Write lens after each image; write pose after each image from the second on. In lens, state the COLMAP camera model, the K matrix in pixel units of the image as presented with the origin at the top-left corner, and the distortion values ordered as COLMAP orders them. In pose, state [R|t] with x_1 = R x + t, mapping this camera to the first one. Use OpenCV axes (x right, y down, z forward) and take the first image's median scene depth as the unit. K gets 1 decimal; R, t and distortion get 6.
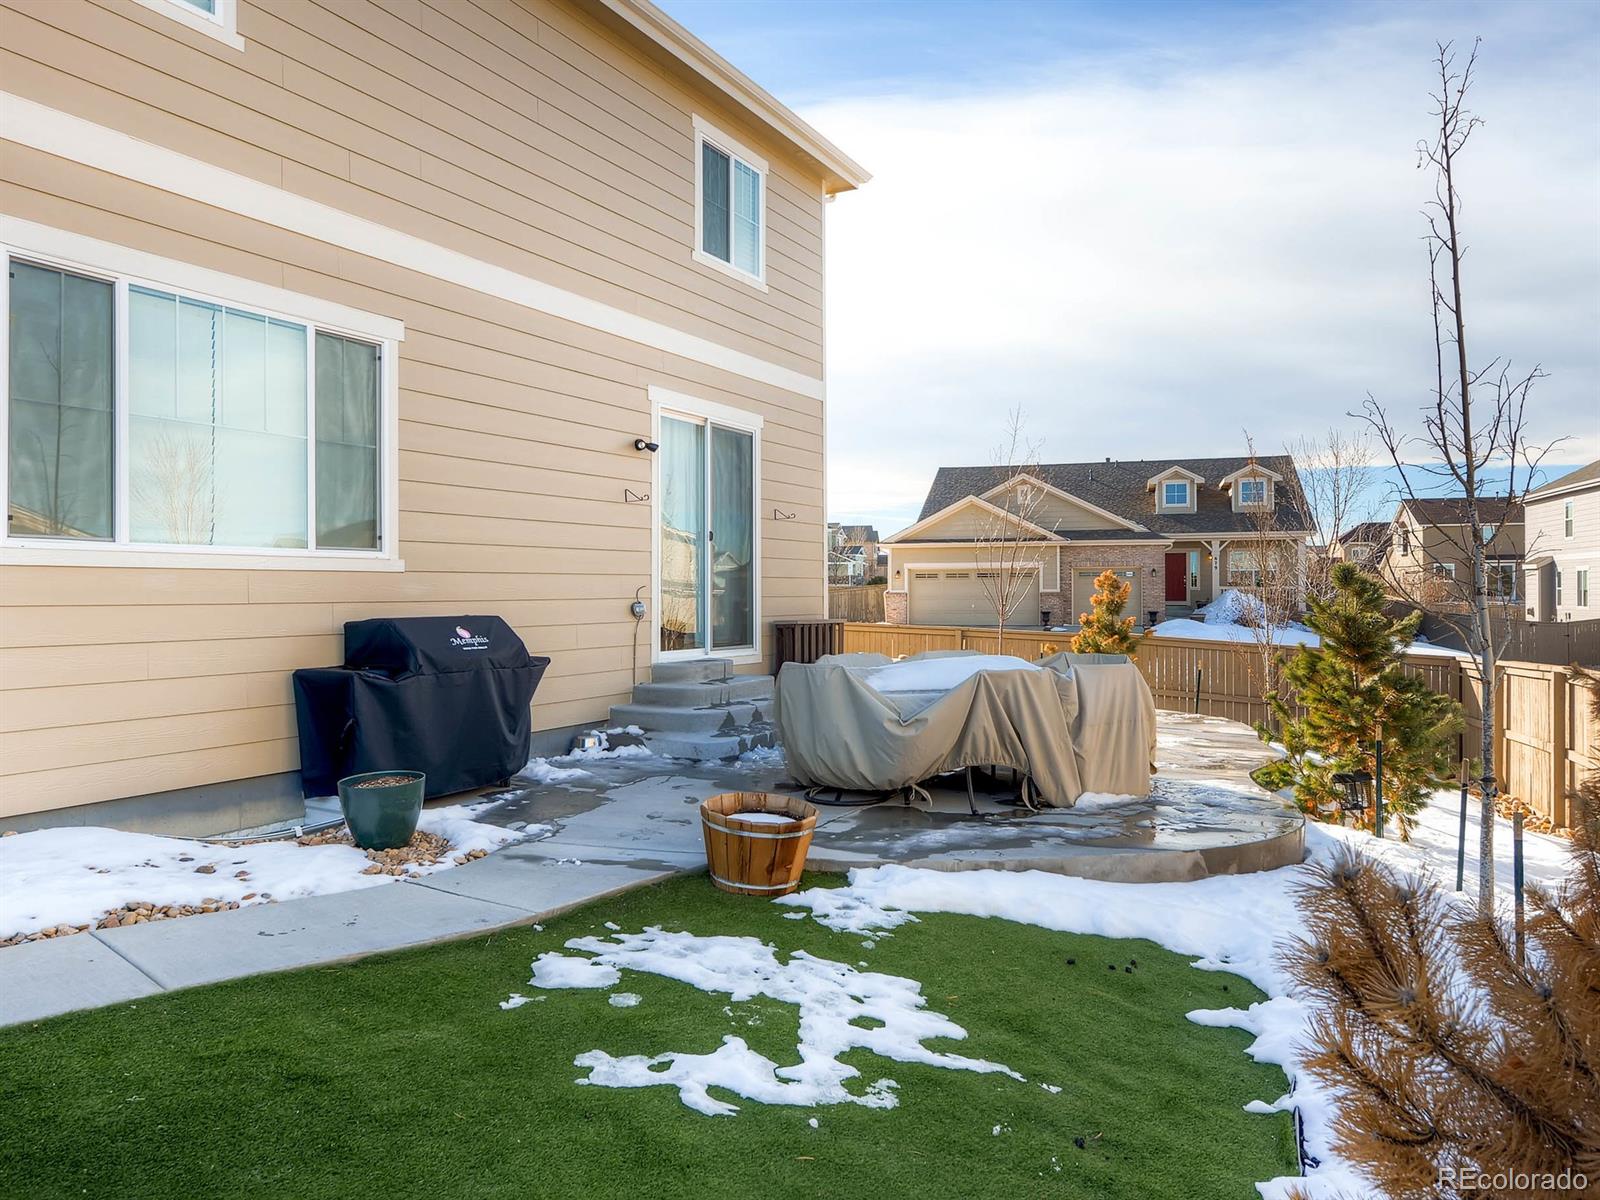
lens RADIAL K [[1133.5, 0, 800.0], [0, 1133.5, 600.0], [0, 0, 1]] dist [0.001555, 0.000783]
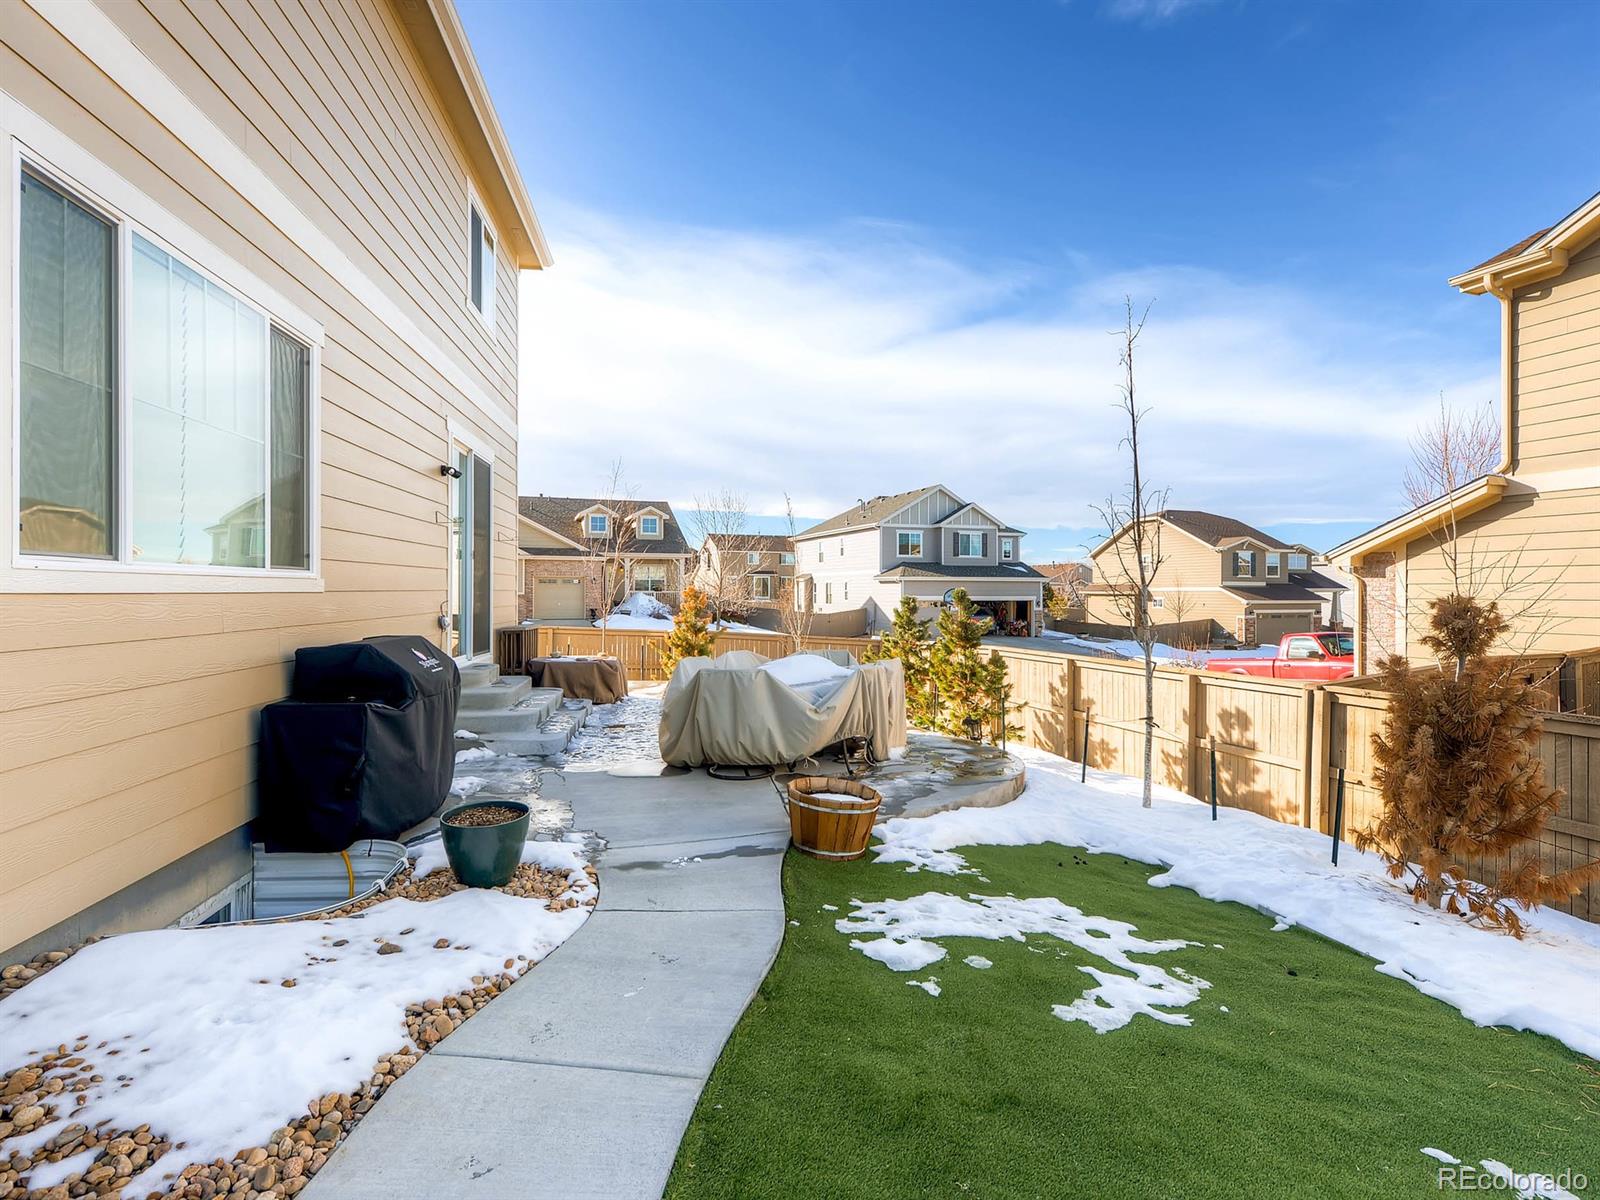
lens RADIAL K [[827.4, 0, 800.0], [0, 827.4, 600.0], [0, 0, 1]] dist [0.005032, 0.000849]
pose [[0.807682, -0.000901, 0.589618, -0.557868], [-0.000879, 0.999996, 0.002732, -0.025902], [-0.589618, -0.002725, 0.807677, 0.264473]]
